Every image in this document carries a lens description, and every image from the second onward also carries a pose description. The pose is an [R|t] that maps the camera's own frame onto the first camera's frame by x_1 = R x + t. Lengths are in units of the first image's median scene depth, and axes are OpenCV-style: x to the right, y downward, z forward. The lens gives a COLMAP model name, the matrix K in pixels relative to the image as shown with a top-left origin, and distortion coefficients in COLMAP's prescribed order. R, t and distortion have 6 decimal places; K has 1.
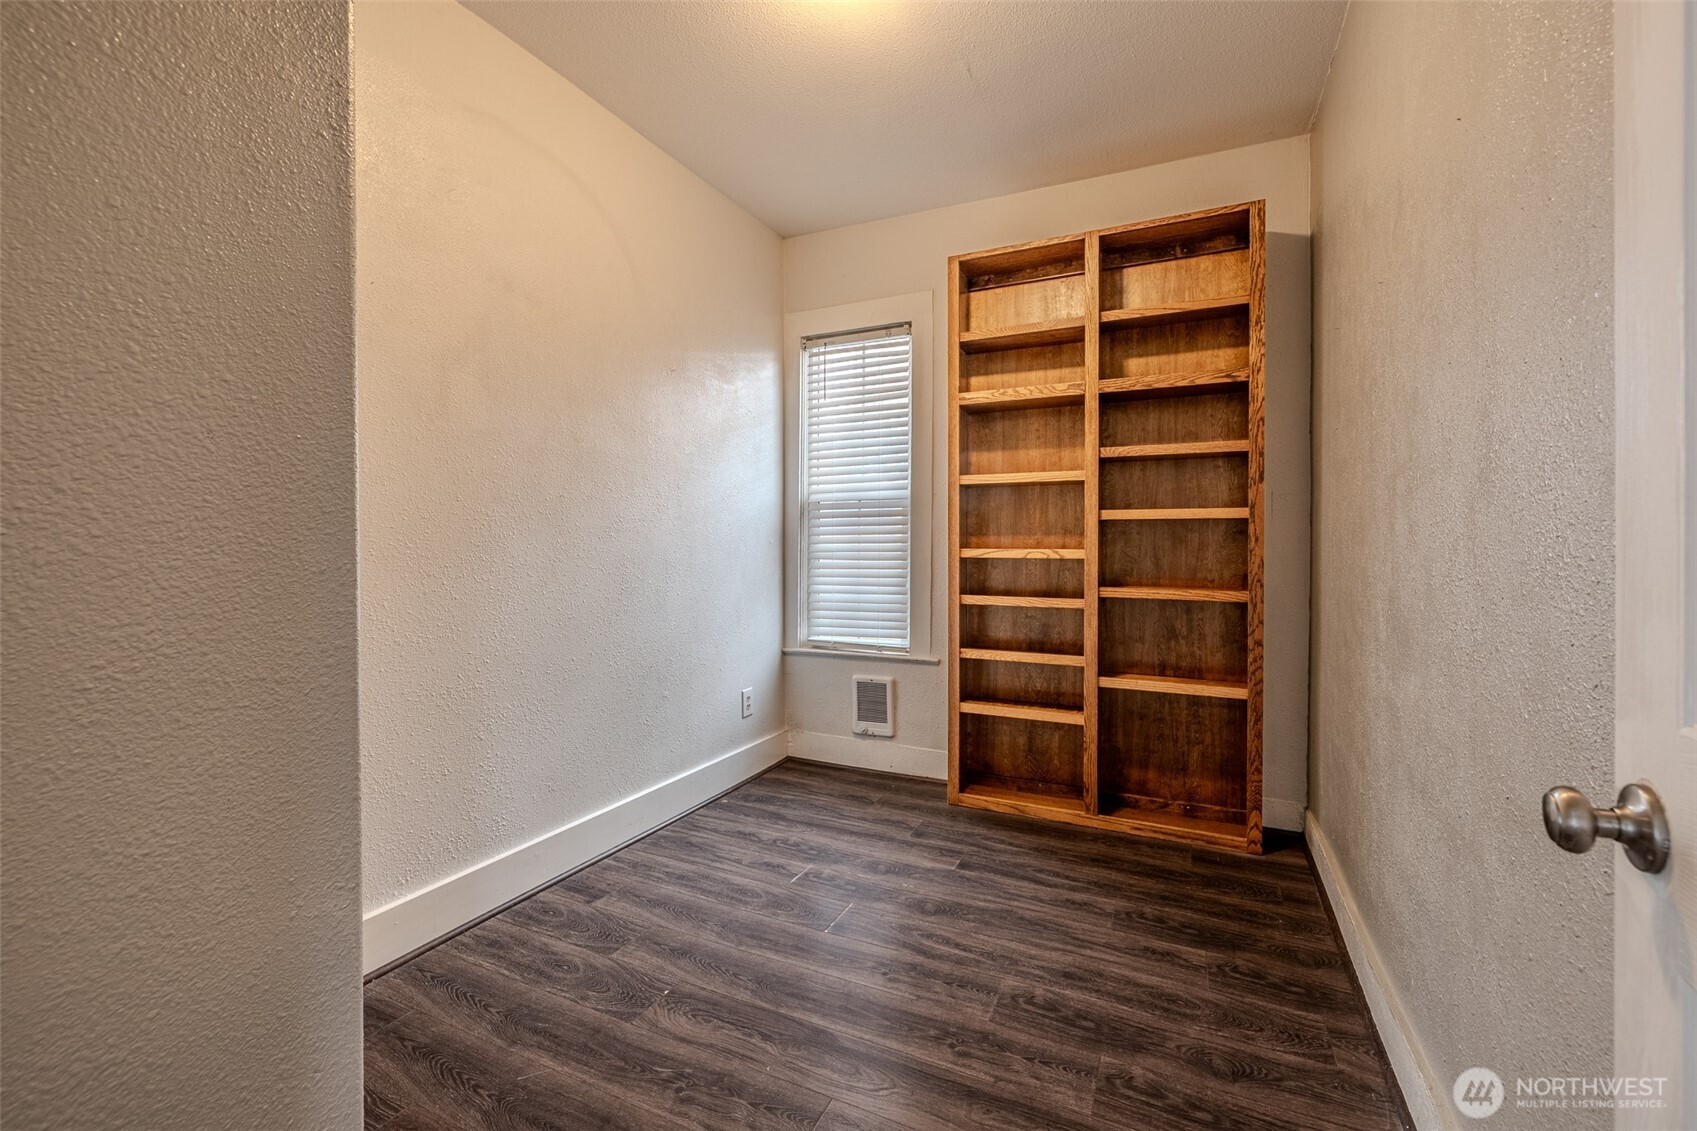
lens RADIAL K [[710.7, 0, 841.5], [0, 710.7, 558.0], [0, 0, 1]] dist [0.001696, 0.000209]
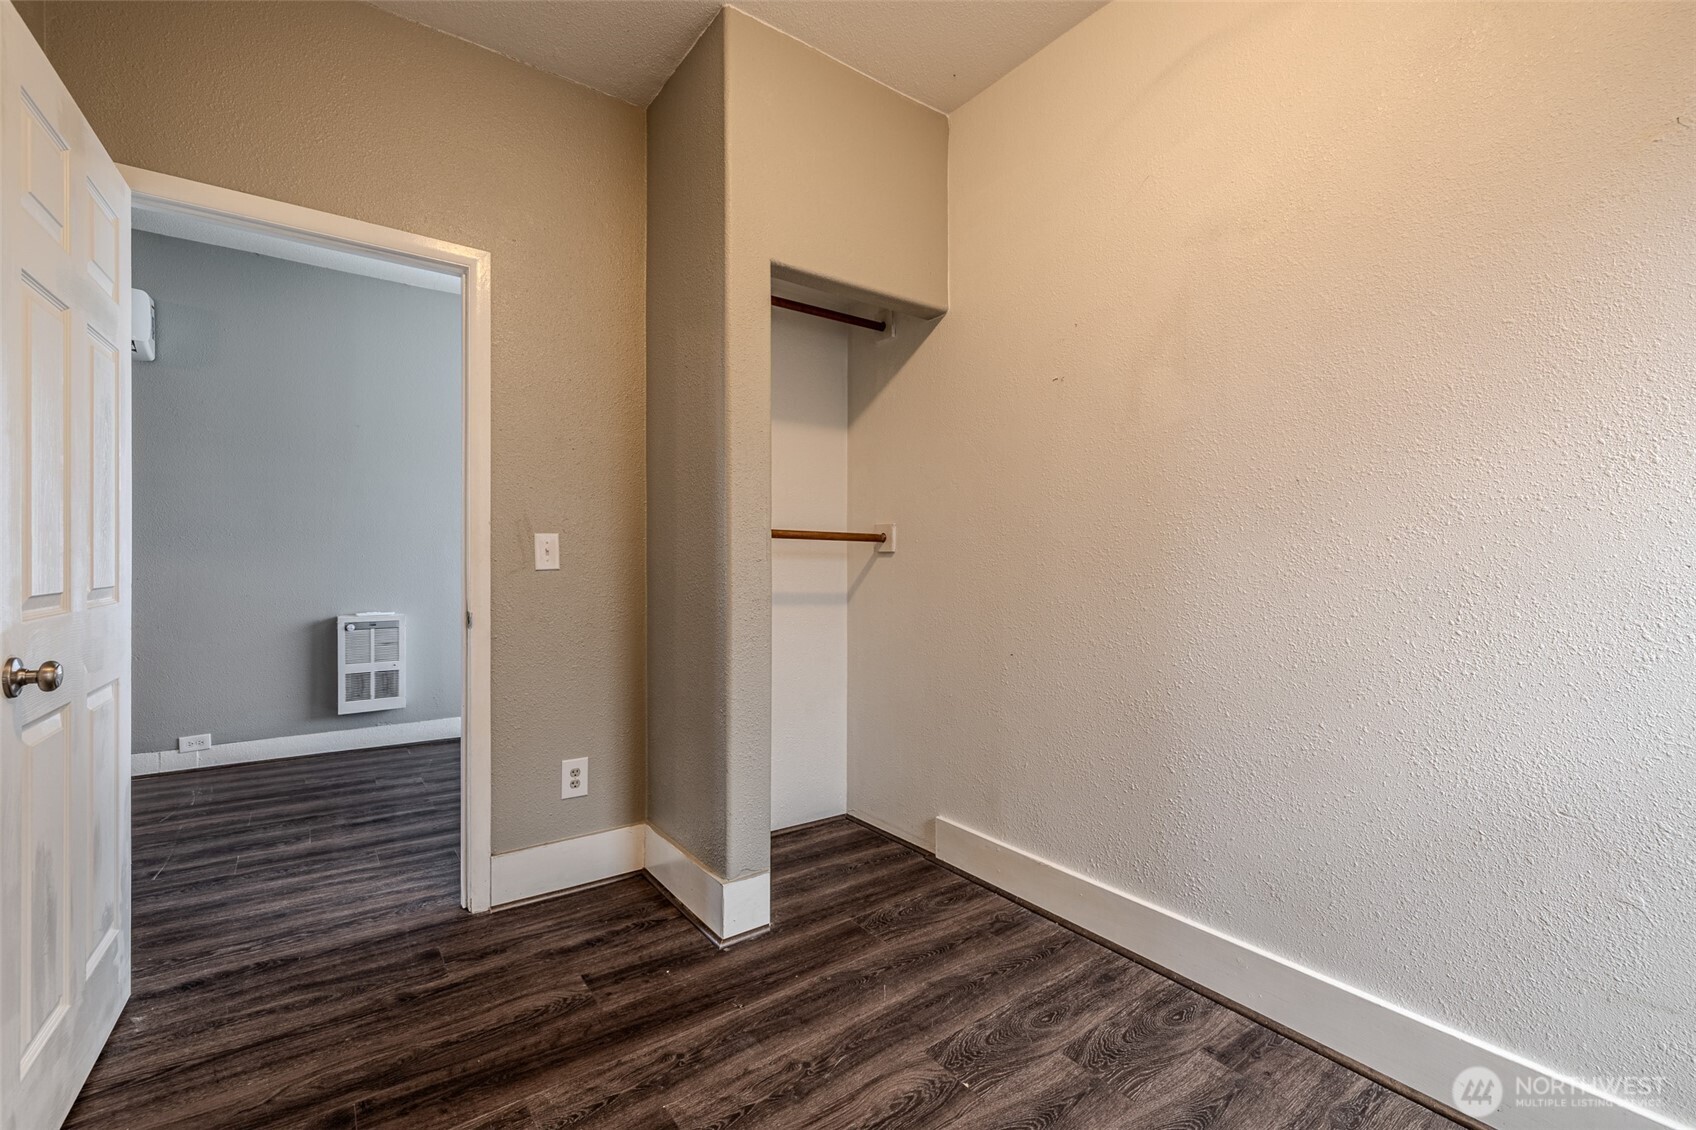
lens RADIAL K [[710.3, 0, 841.0], [0, 710.3, 557.5], [0, 0, 1]] dist [0.001696, 0.000209]
pose [[-0.457094, -0.001702, -0.889417, 0.542875], [-0.017414, 0.999824, 0.007036, -0.012896], [0.889248, 0.018705, -0.457043, 1.189167]]
